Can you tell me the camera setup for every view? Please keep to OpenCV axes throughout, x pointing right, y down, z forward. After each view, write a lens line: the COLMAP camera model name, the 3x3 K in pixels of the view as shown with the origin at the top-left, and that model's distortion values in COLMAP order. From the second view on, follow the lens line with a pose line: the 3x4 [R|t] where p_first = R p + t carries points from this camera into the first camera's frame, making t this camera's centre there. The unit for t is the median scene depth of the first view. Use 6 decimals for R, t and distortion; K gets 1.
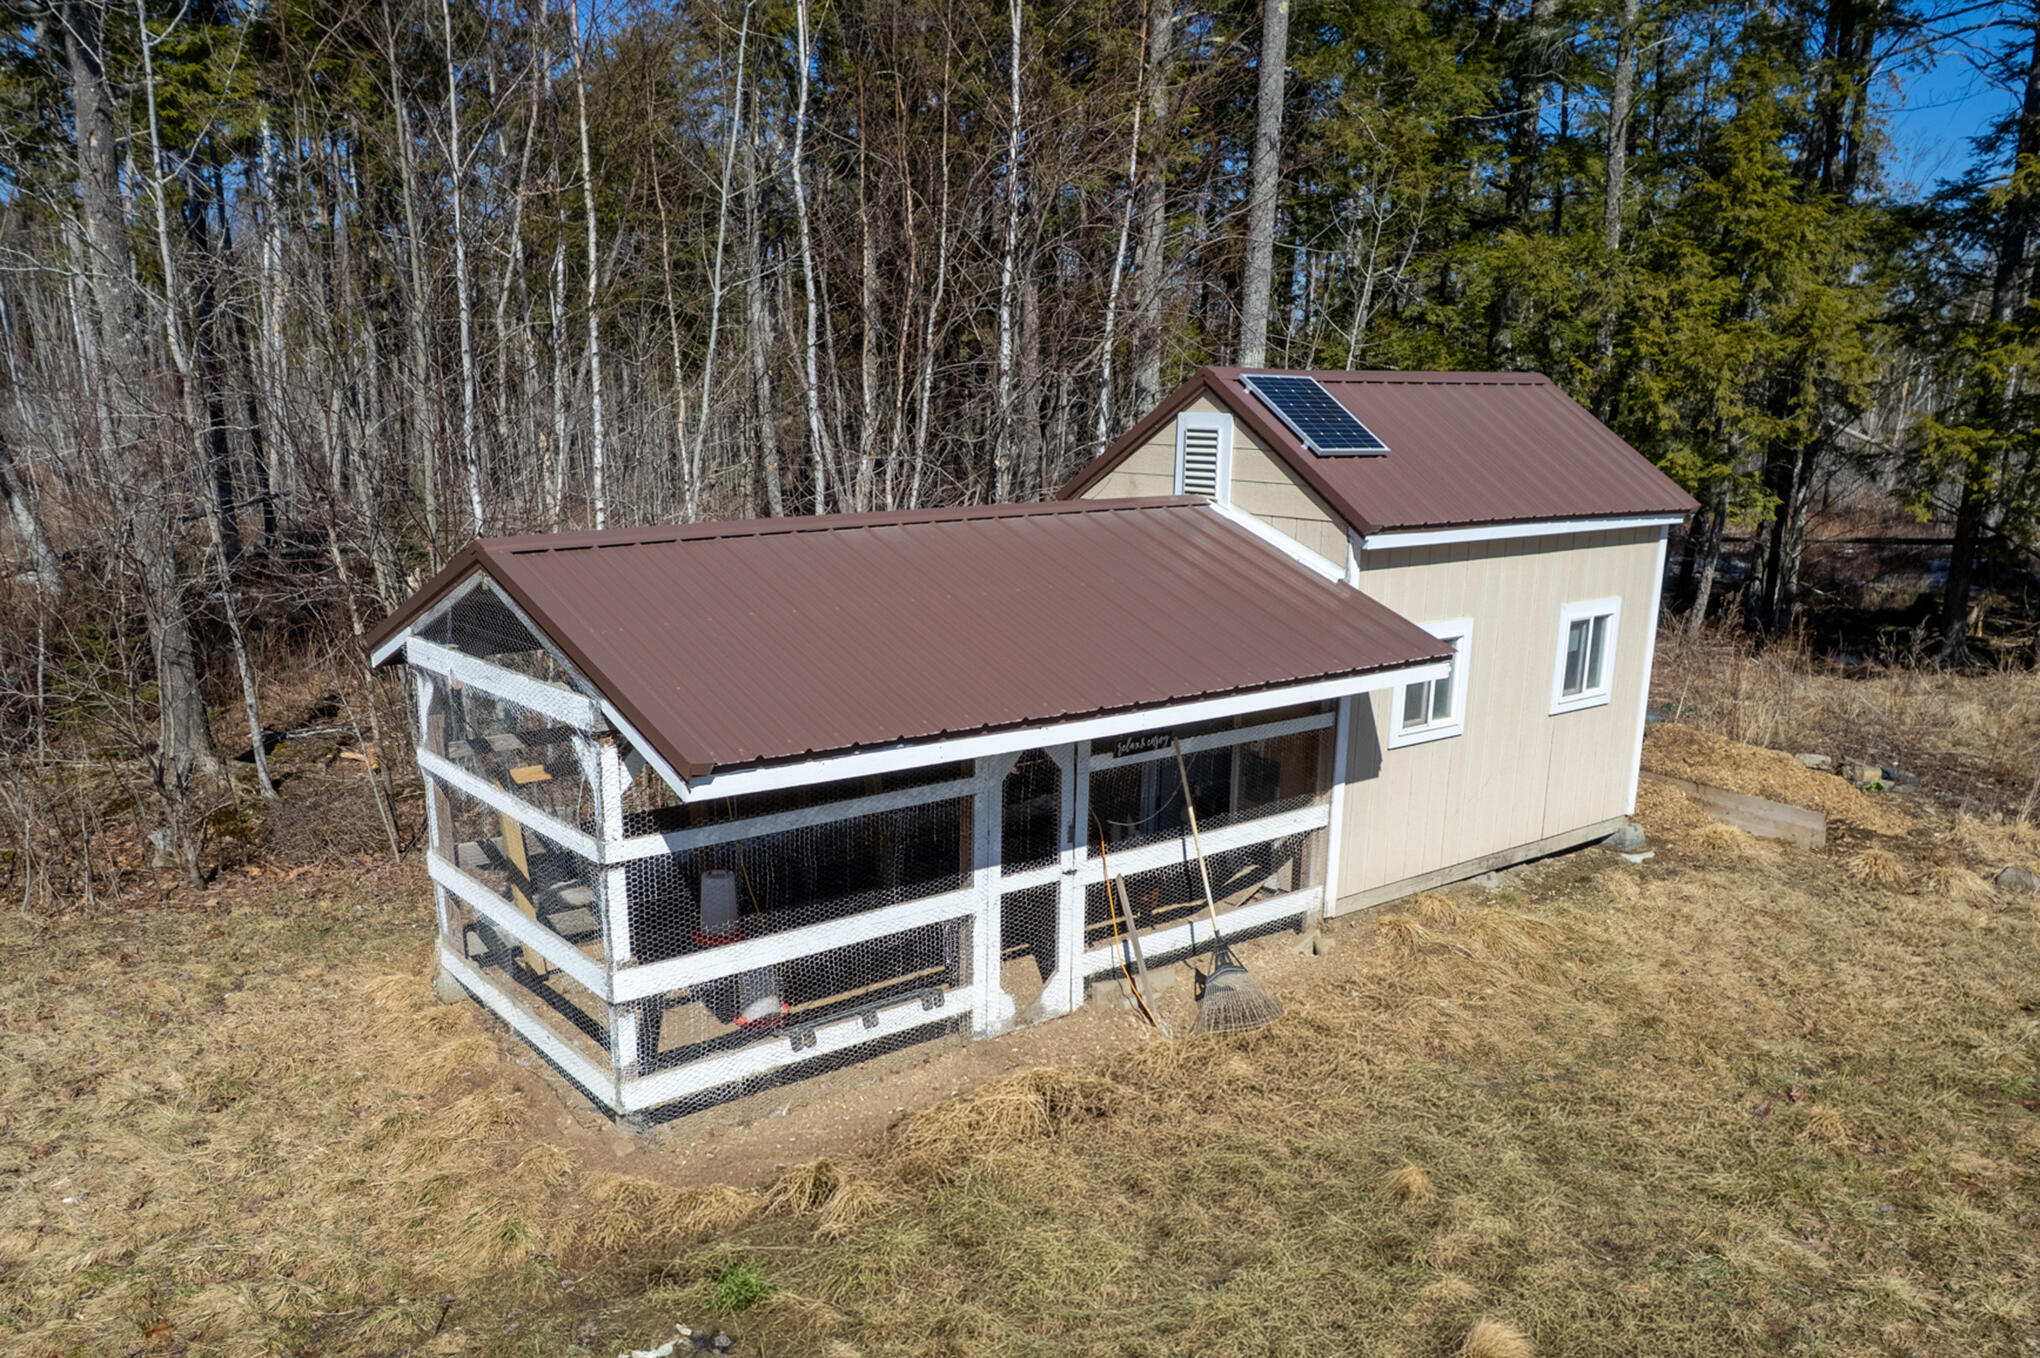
lens RADIAL K [[1327.7, 0, 1019.2], [0, 1327.7, 685.7], [0, 0, 1]] dist [-0.074381, 0.071275]
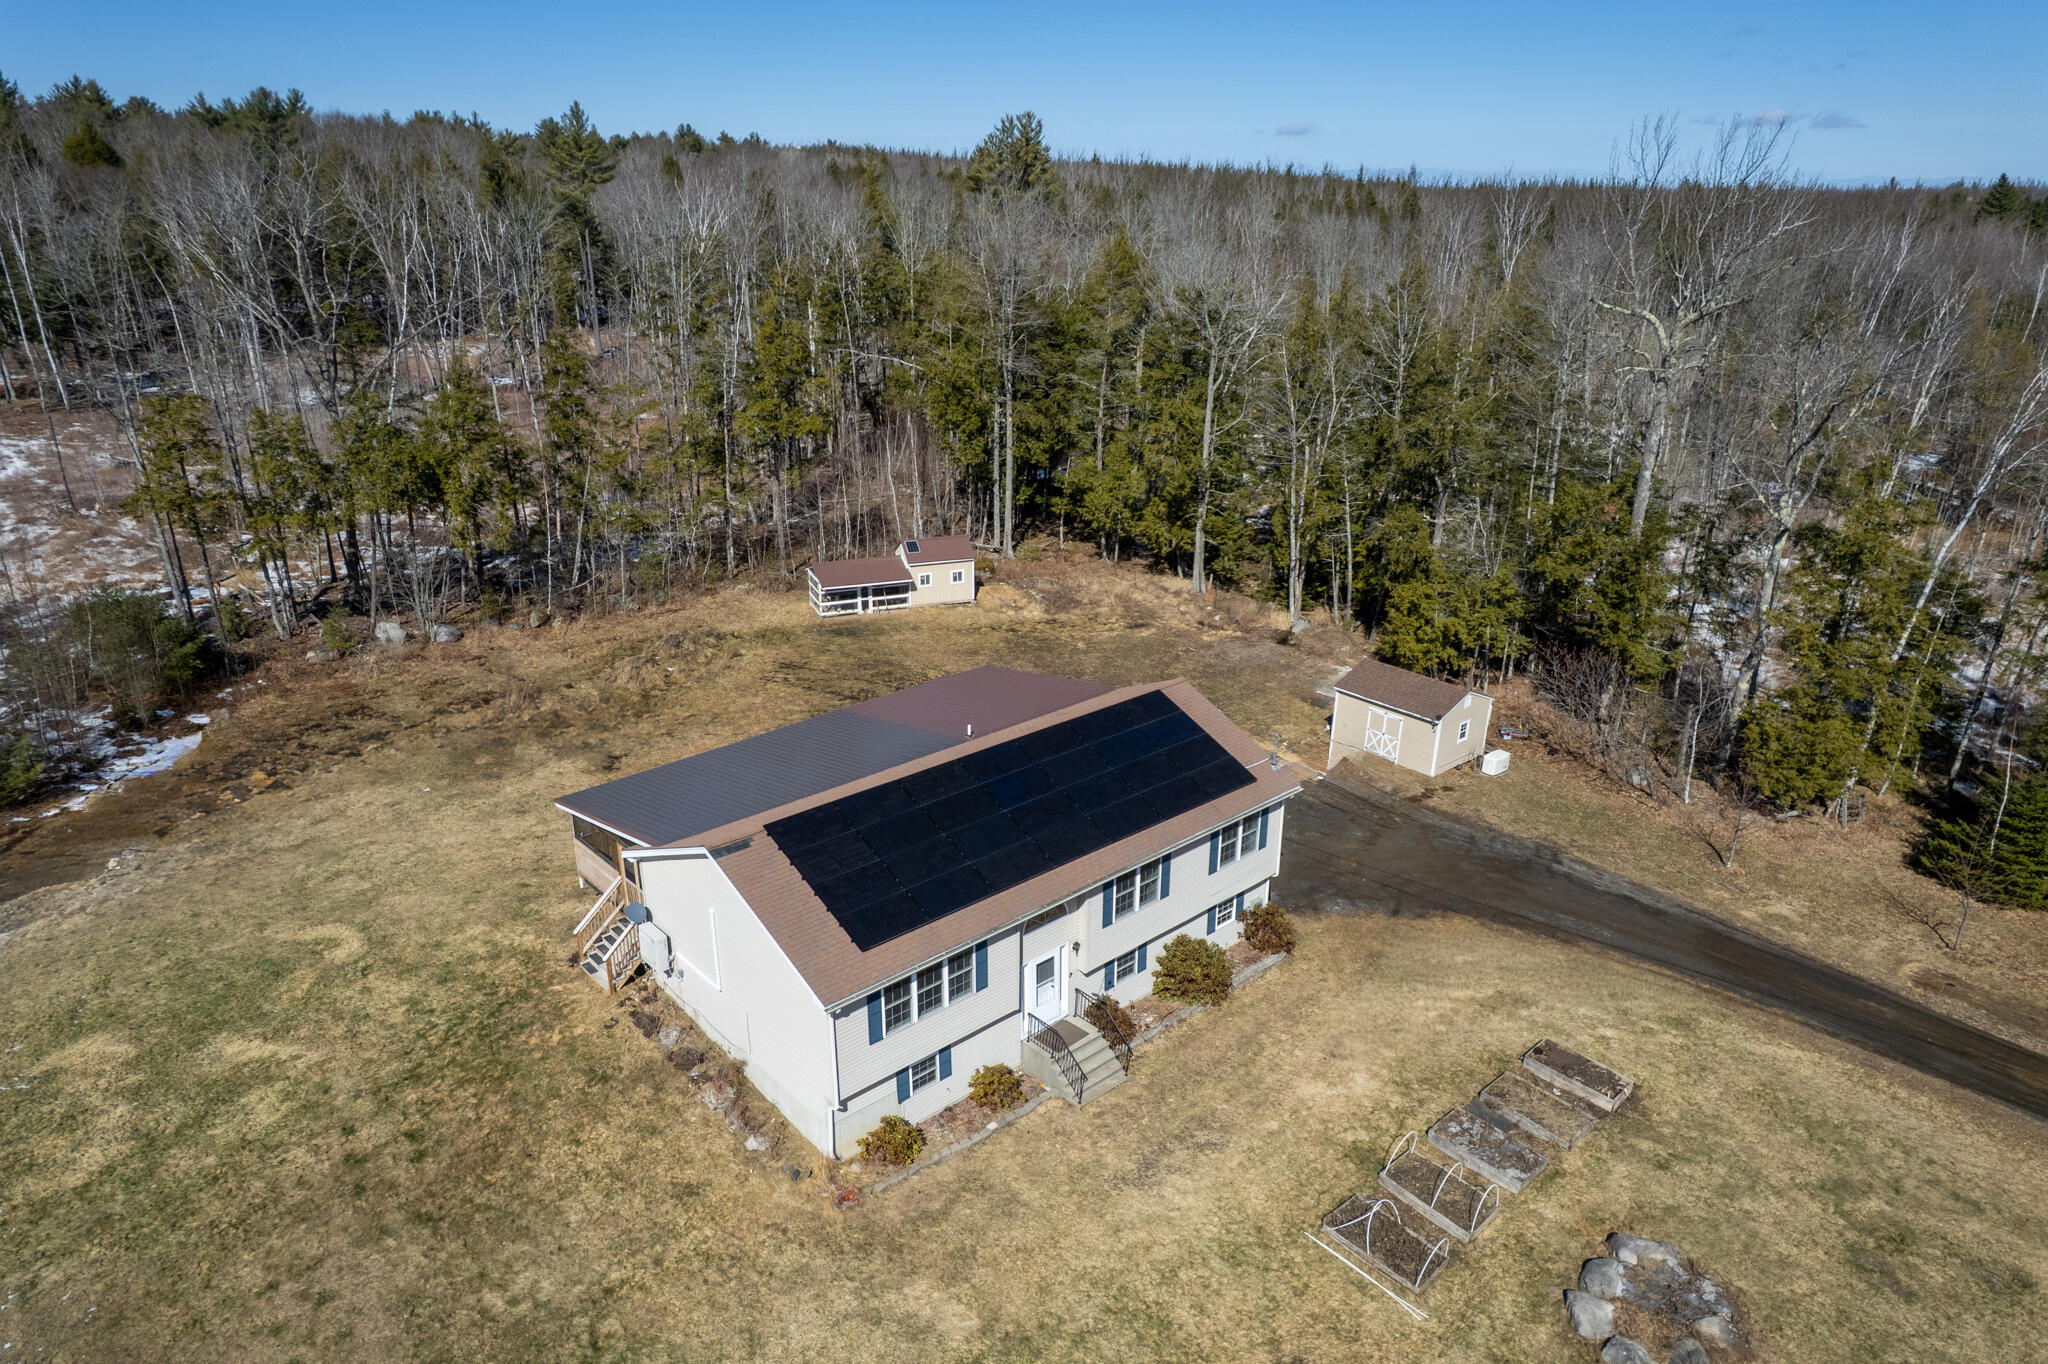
lens RADIAL K [[1332.9, 0, 1027.4], [0, 1332.9, 677.6], [0, 0, 1]] dist [-0.074381, 0.071275]
pose [[0.932572, 0.108580, -0.344268, 4.245609], [-0.048503, 0.982733, 0.178561, -1.013345], [0.357712, -0.149822, 0.921735, -7.134106]]
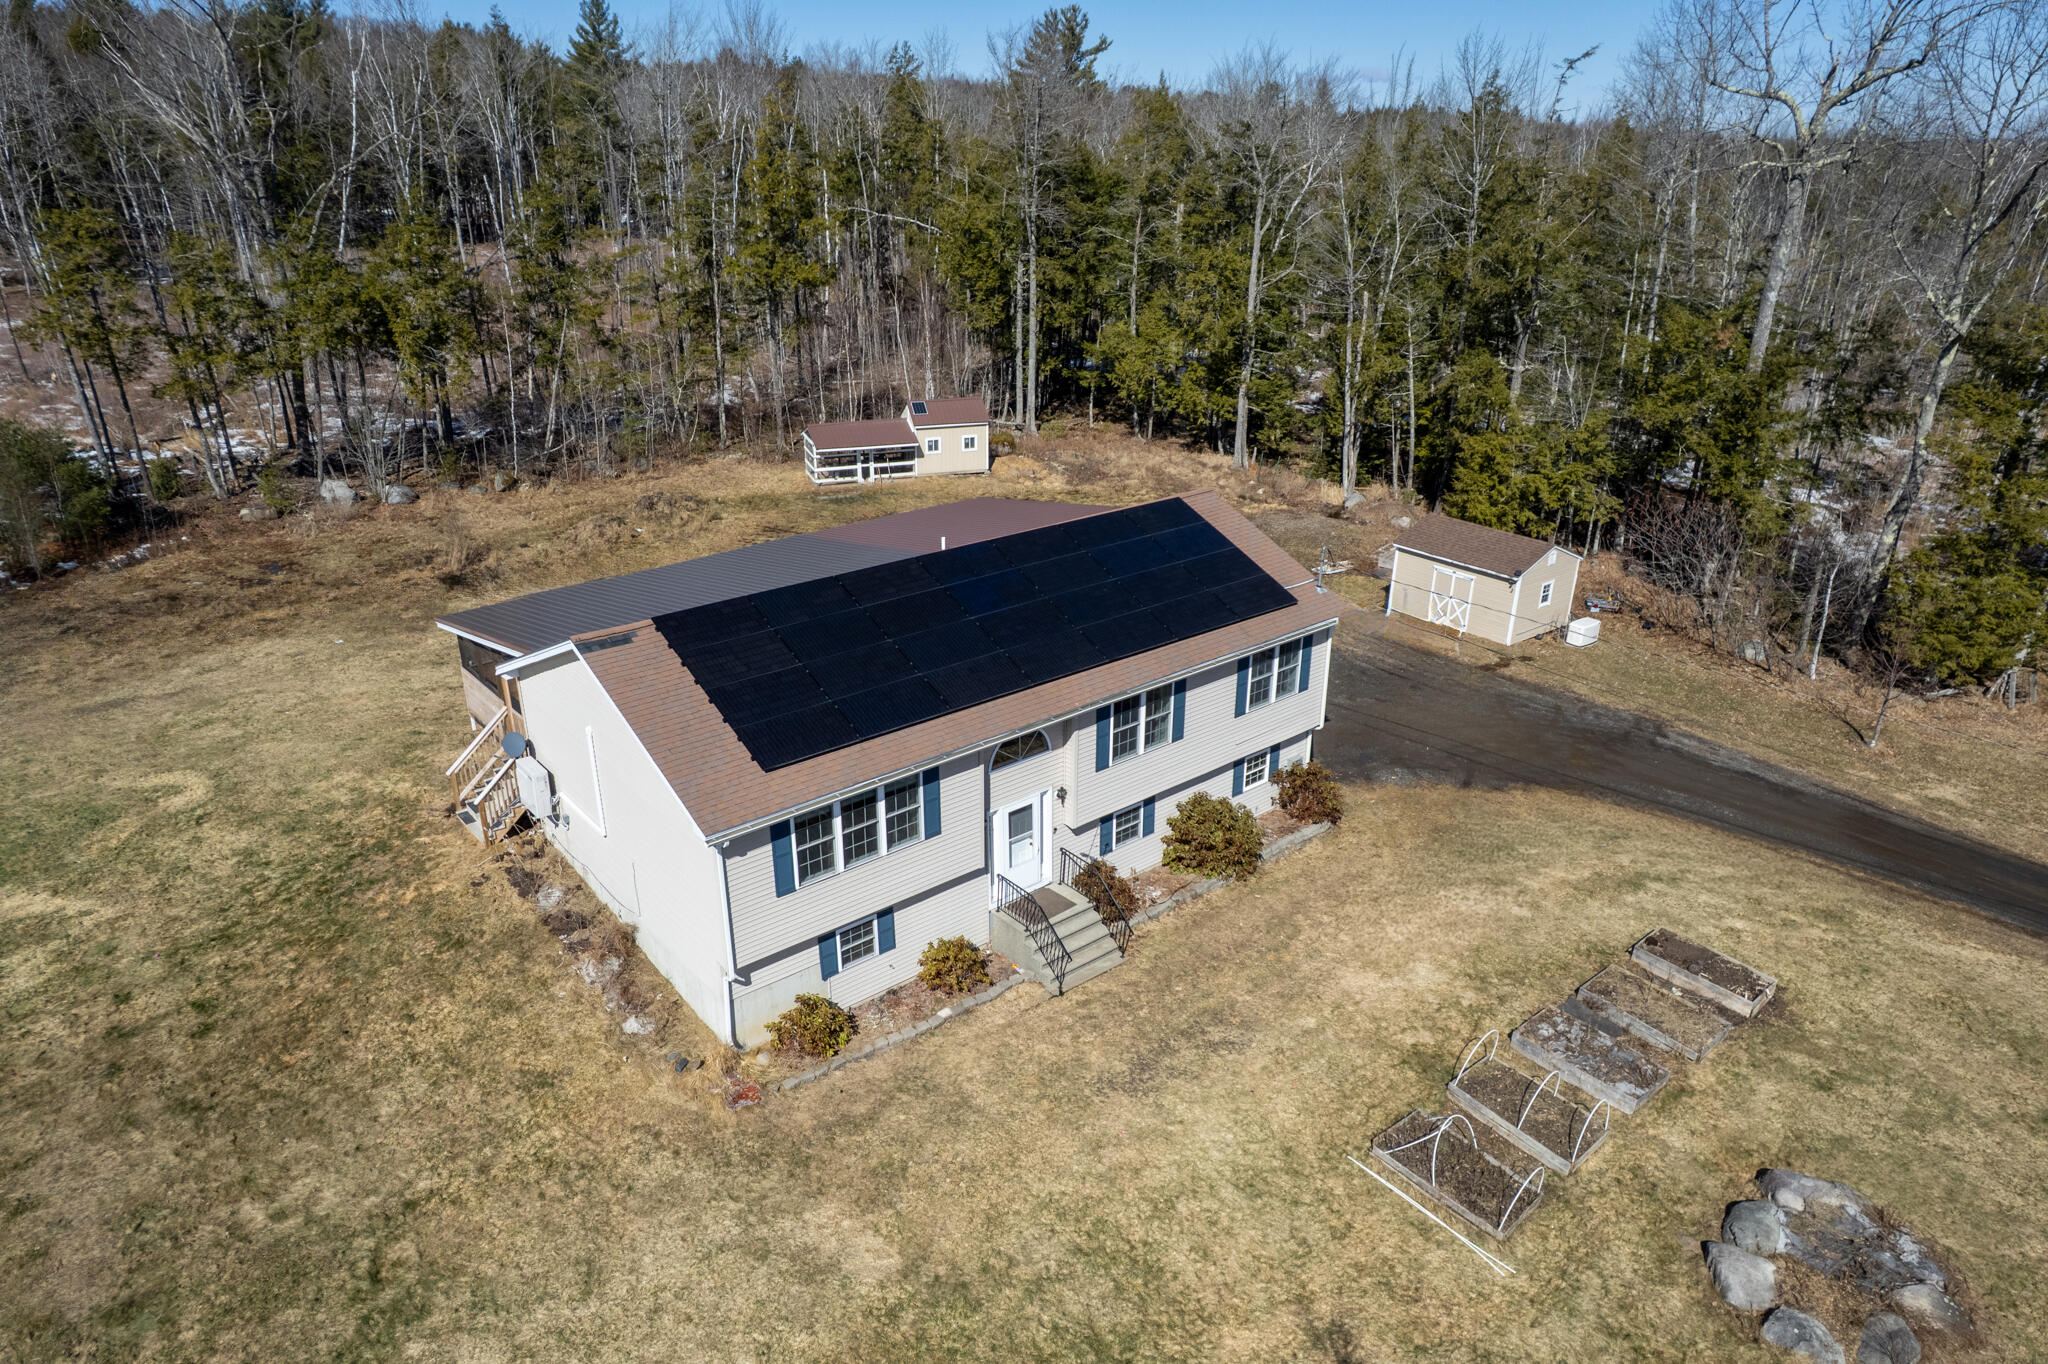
lens RADIAL K [[1332.9, 0, 1029.7], [0, 1332.9, 678.2], [0, 0, 1]] dist [-0.074381, 0.071275]
pose [[0.918419, 0.132838, -0.372641, 4.150827], [-0.054527, 0.975455, 0.213340, -0.382597], [0.391834, -0.175616, 0.903120, -6.253631]]
